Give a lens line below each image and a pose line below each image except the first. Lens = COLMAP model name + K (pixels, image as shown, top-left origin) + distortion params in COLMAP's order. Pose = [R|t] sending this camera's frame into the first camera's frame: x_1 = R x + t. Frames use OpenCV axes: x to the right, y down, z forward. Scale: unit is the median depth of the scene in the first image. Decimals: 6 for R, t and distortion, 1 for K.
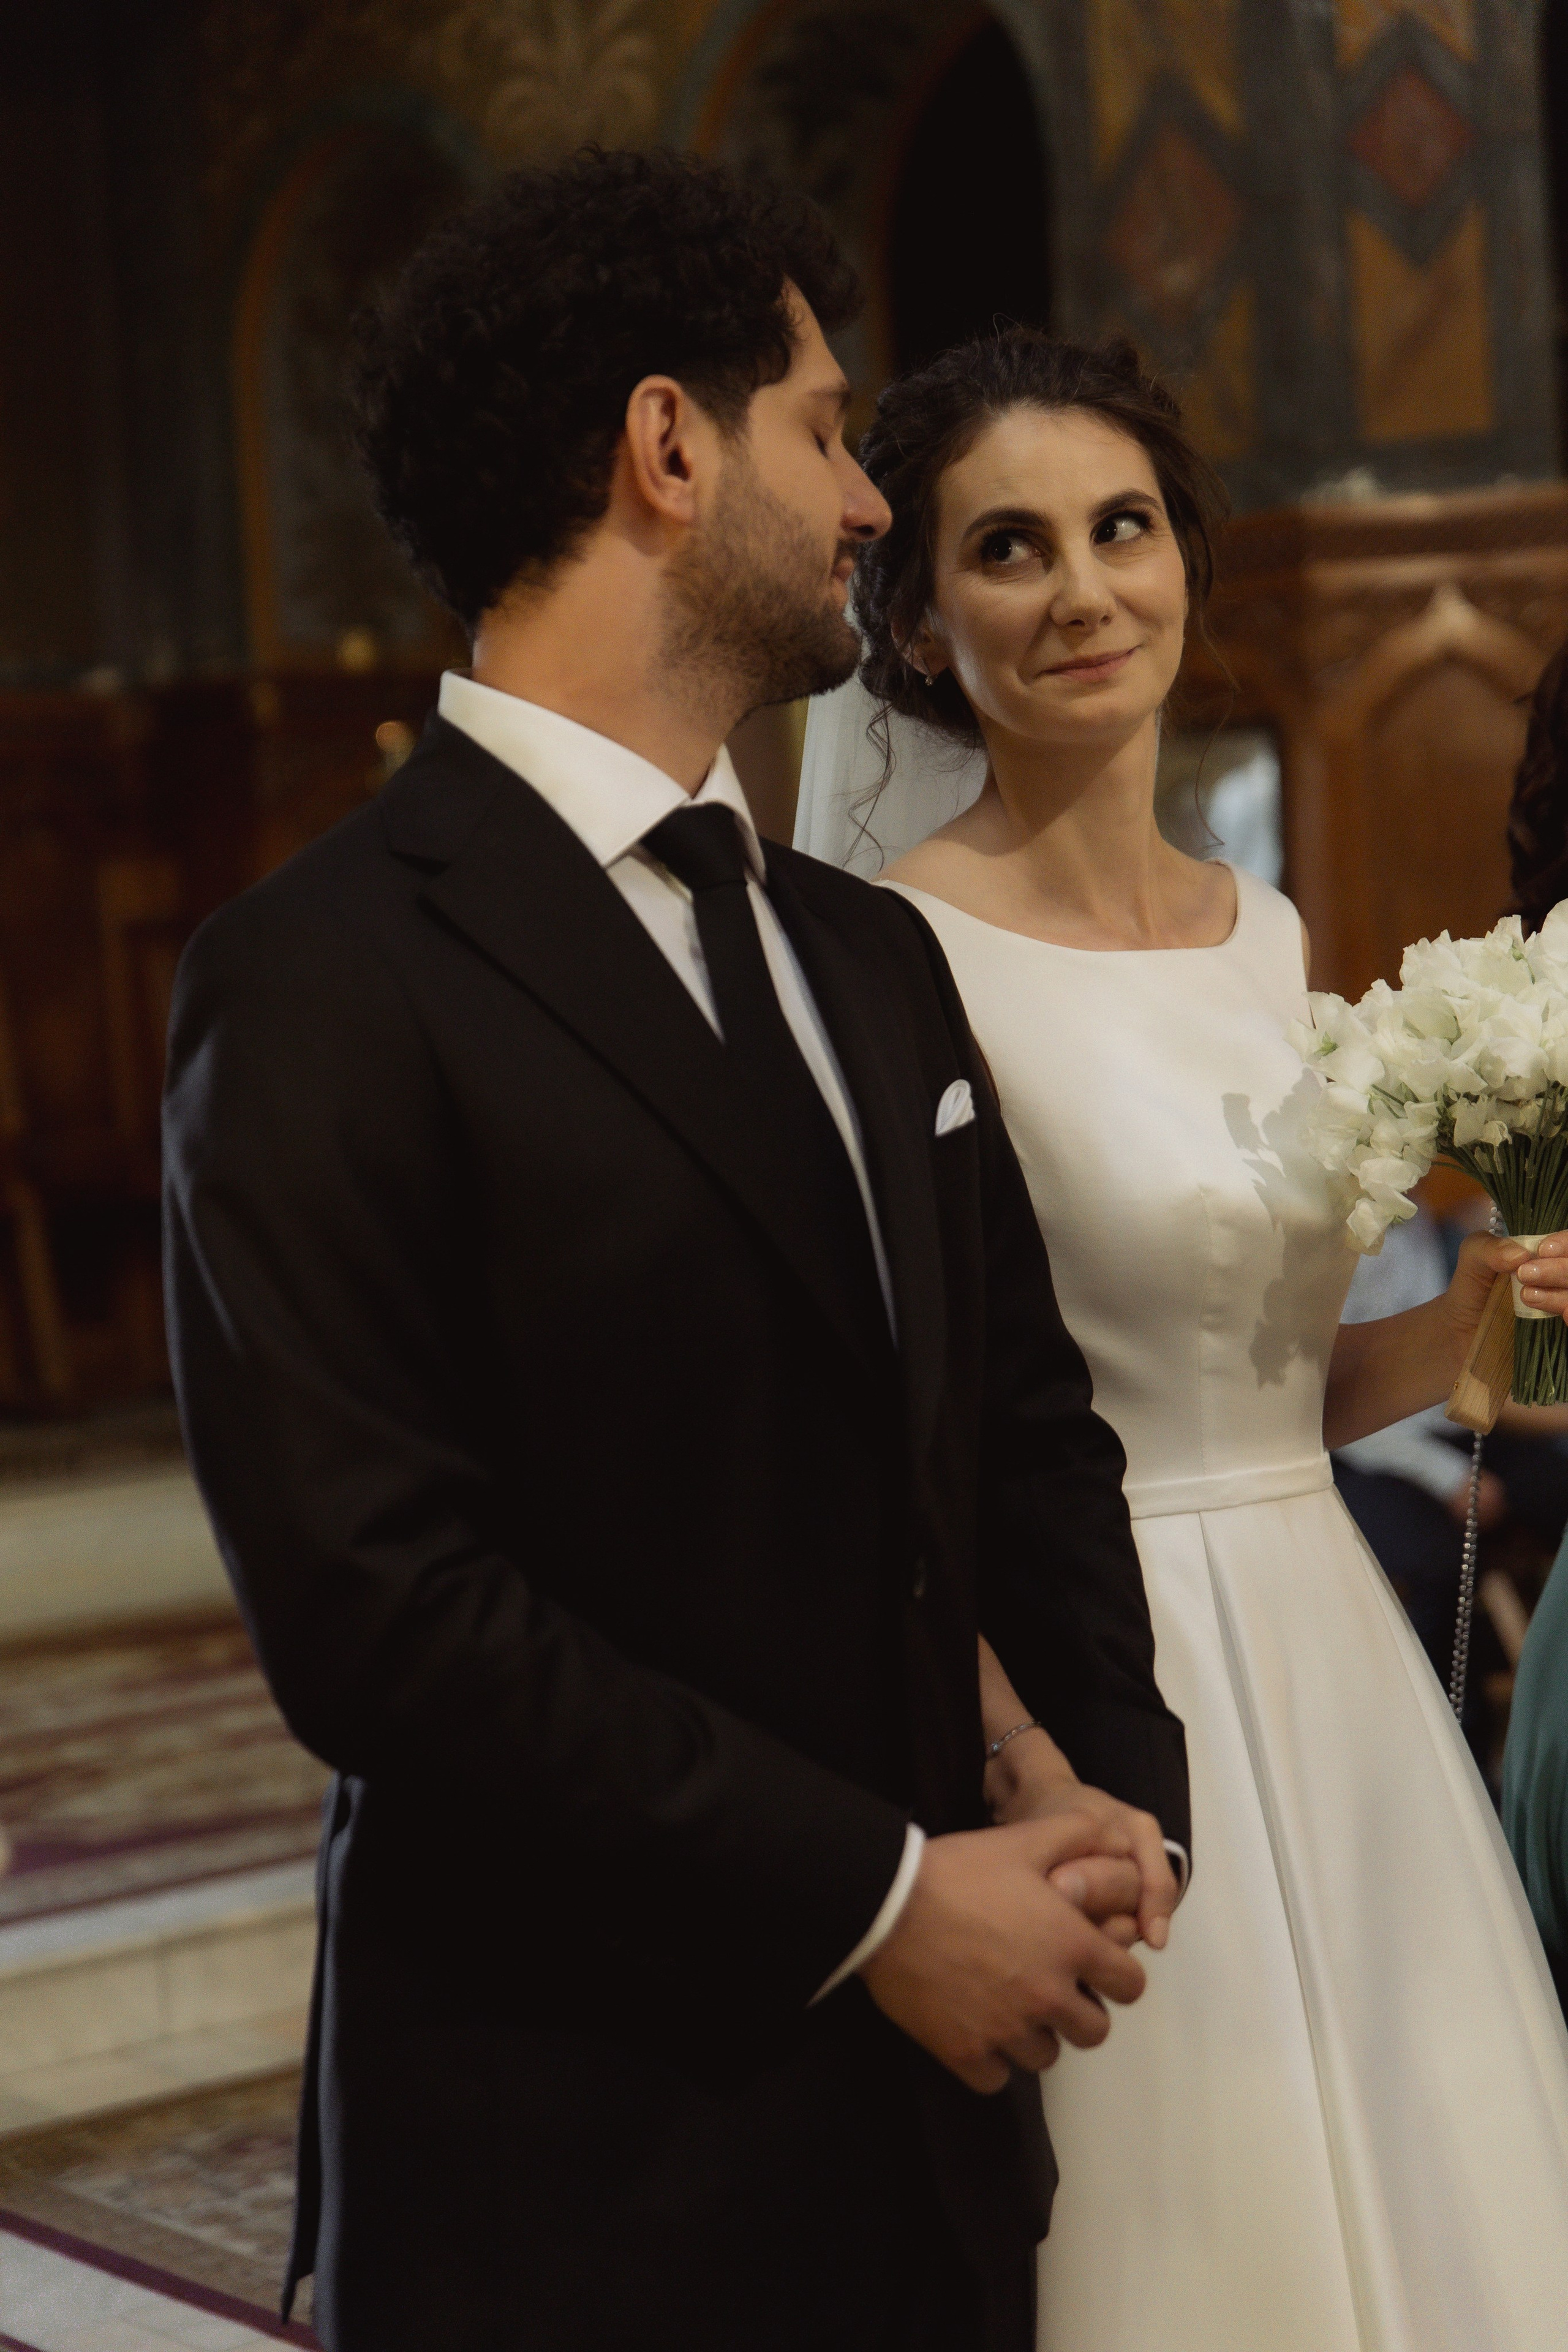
lens RADIAL K [[4327.2, 0, 796.0], [0, 4327.2, 1176.1], [0, 0, 1]] dist [0.056838, 0.000000]
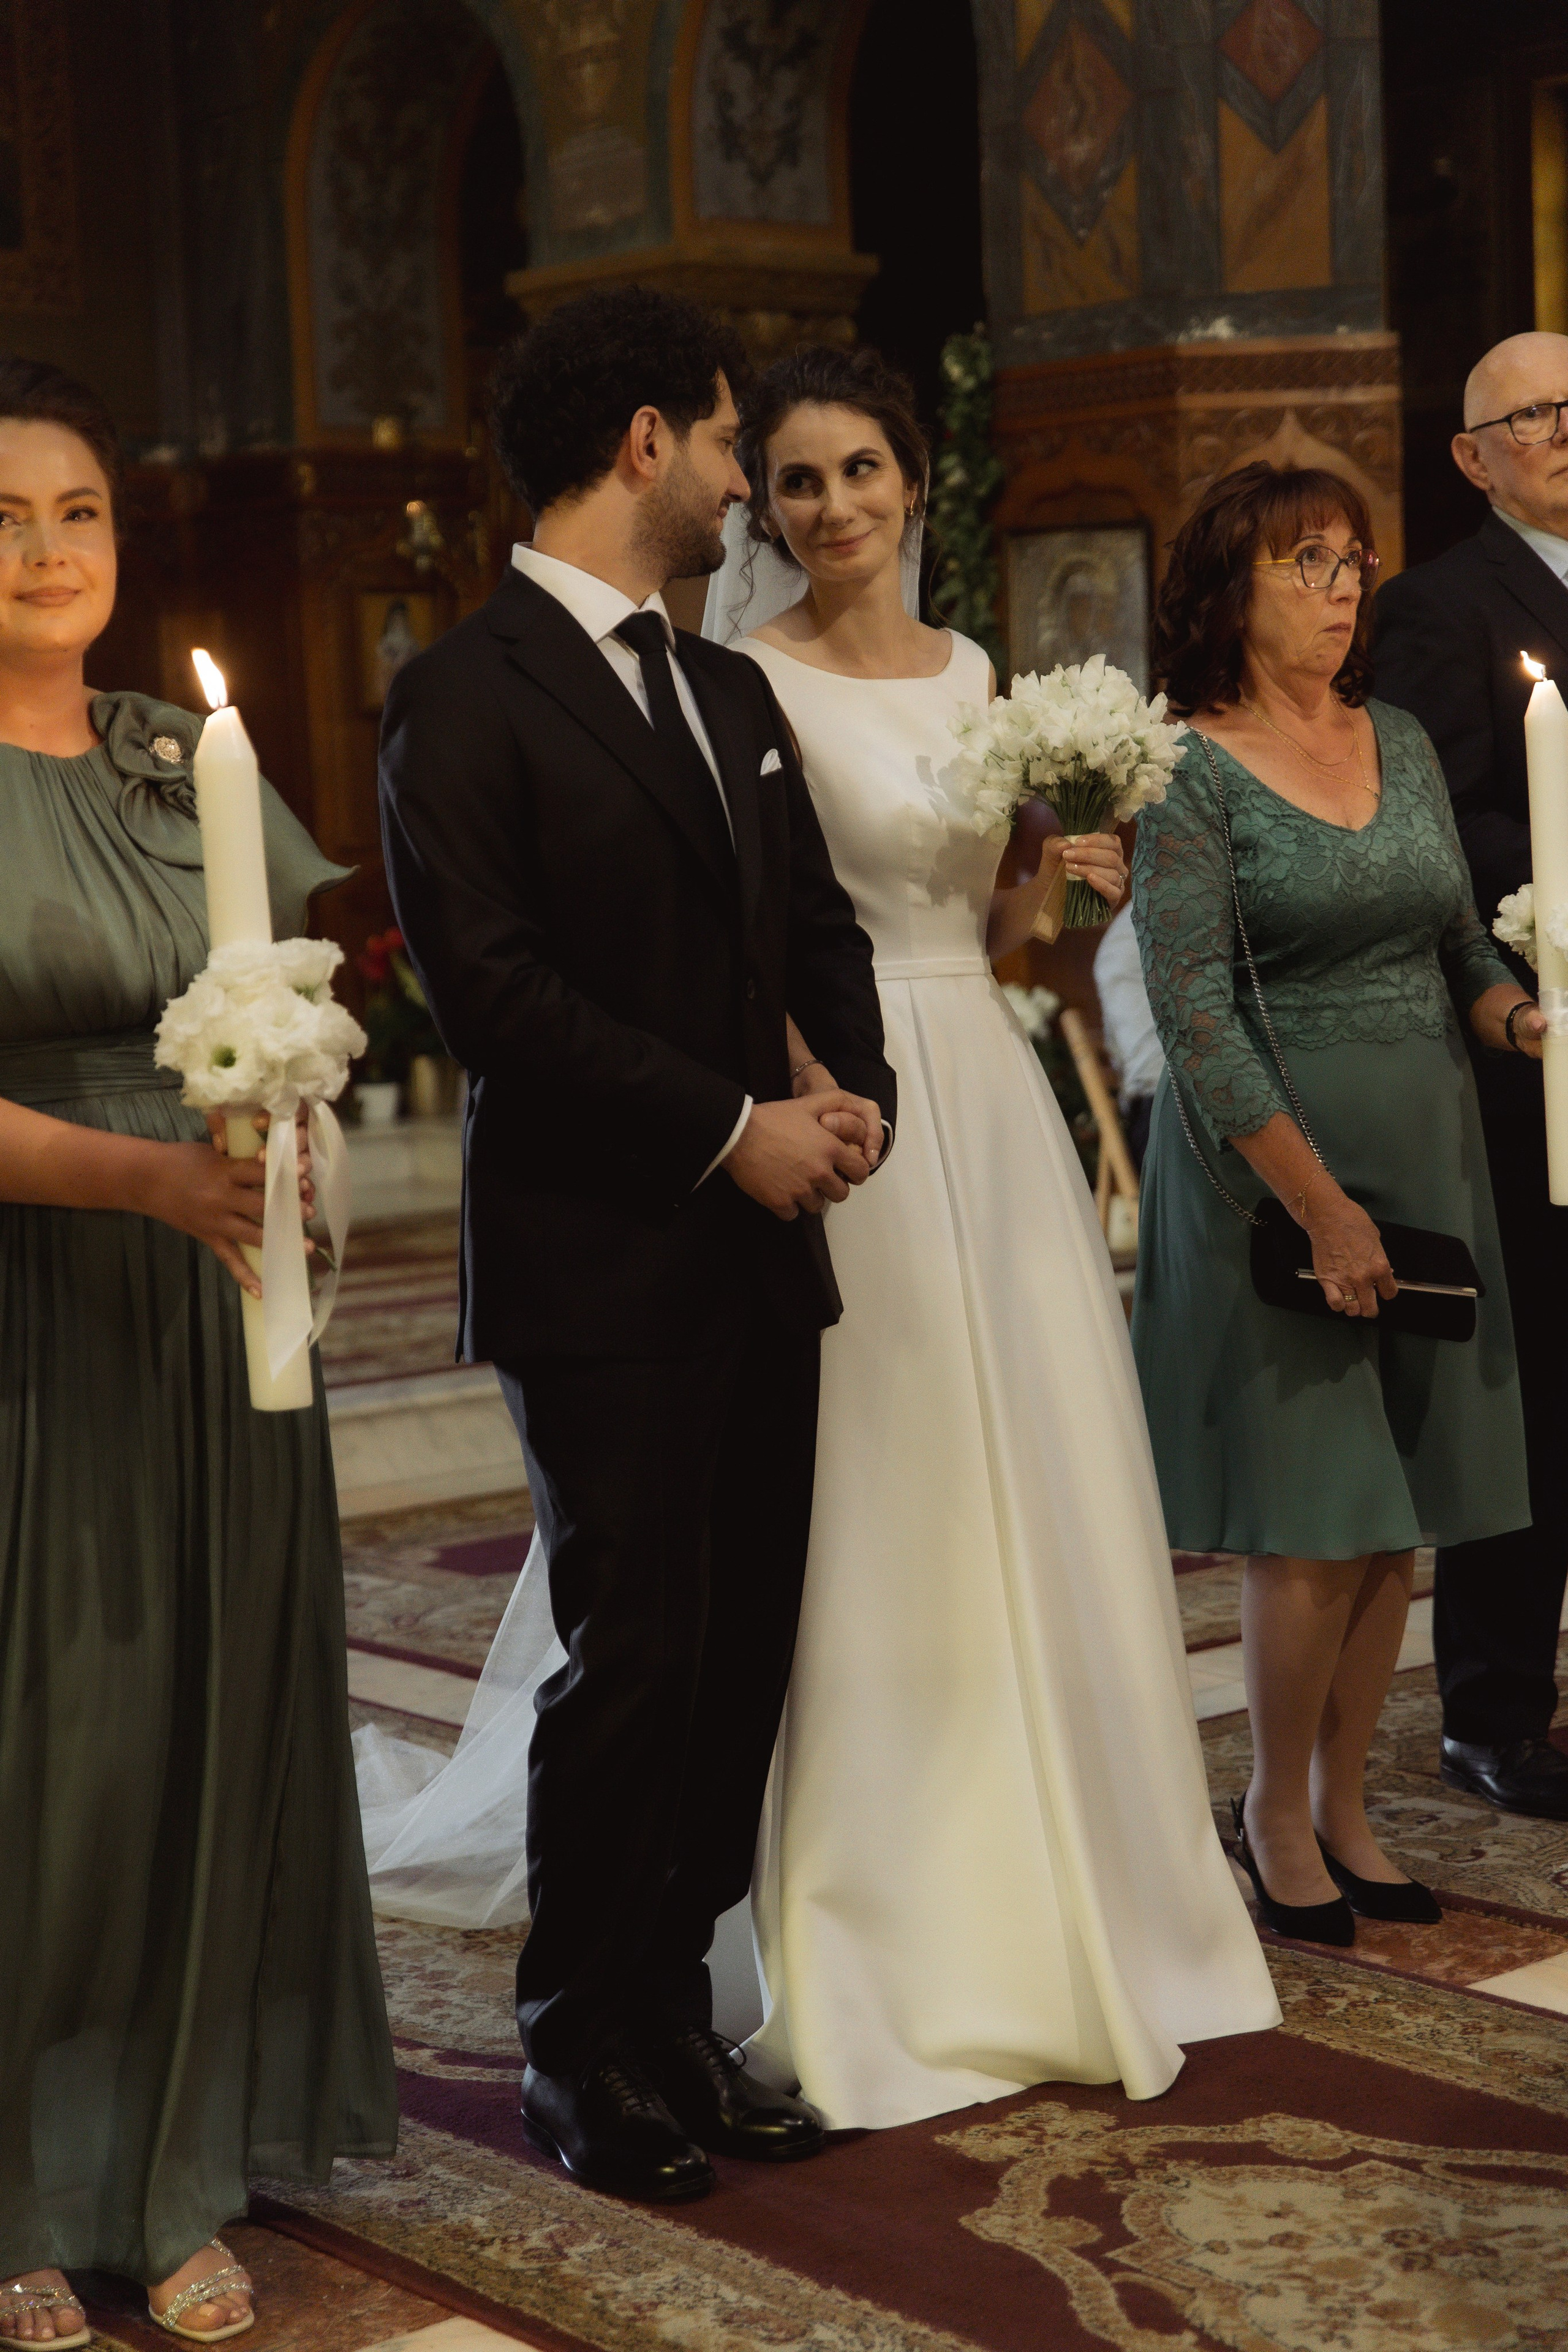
lens RADIAL K [[4084.8, 0, 725.3], [0, 4084.8, 1214.1], [0, 0, 1]] dist [0.047733, 0.000000]
pose [[0.999783, 0.017669, -0.011009, 0.033972], [-0.016851, 0.997378, 0.070384, 0.060149], [0.012224, -0.070183, 0.997459, -0.893992]]
